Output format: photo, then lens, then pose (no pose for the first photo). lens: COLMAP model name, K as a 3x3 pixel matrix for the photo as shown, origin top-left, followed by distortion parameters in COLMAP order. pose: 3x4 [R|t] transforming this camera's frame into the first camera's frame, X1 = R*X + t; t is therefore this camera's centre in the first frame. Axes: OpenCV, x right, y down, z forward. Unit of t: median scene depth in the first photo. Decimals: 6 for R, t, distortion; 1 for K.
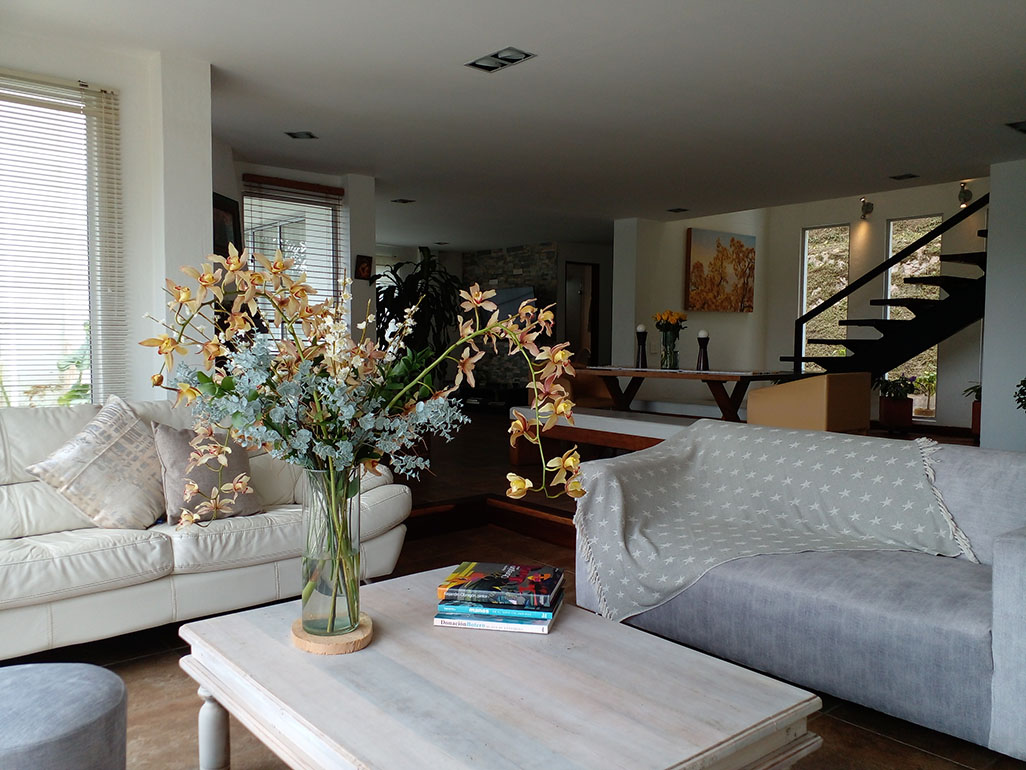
lens RADIAL K [[836.2, 0, 514.1], [0, 836.2, 384.3], [0, 0, 1]] dist [0.096986, -0.001608]
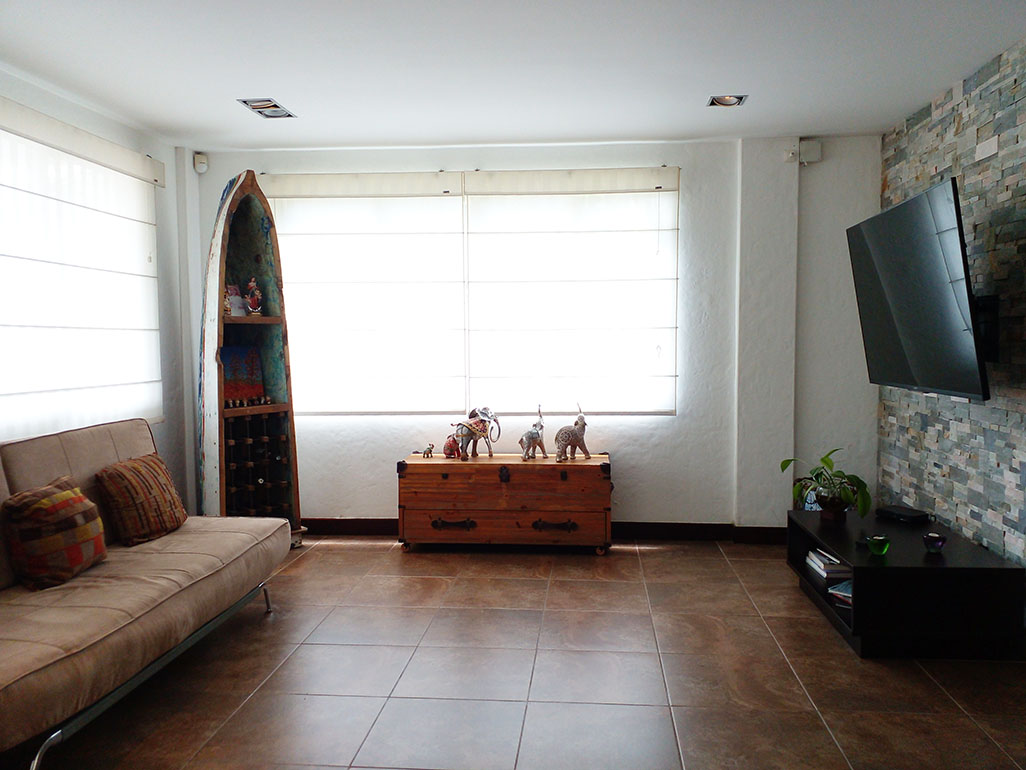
lens RADIAL K [[860.6, 0, 499.0], [0, 860.6, 389.5], [0, 0, 1]] dist [0.015502, -0.011451]
pose [[0.701388, 0.032640, -0.712032, 0.119134], [-0.023080, 0.999467, 0.023081, -0.061788], [0.712406, 0.000244, 0.701768, 0.771167]]
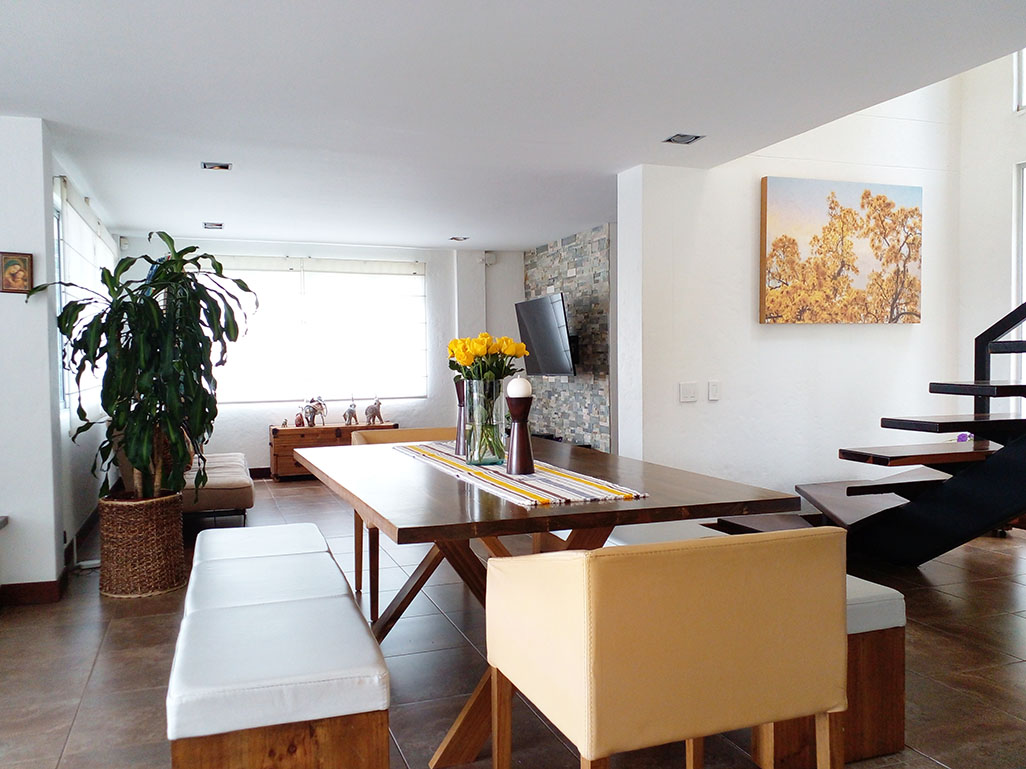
lens RADIAL K [[860.6, 0, 499.0], [0, 860.6, 389.0], [0, 0, 1]] dist [0.015502, -0.011451]
pose [[0.935476, -0.004870, -0.353358, 0.227718], [-0.000684, 0.999878, -0.015591, -0.033121], [0.353391, 0.014827, 0.935358, 0.374447]]
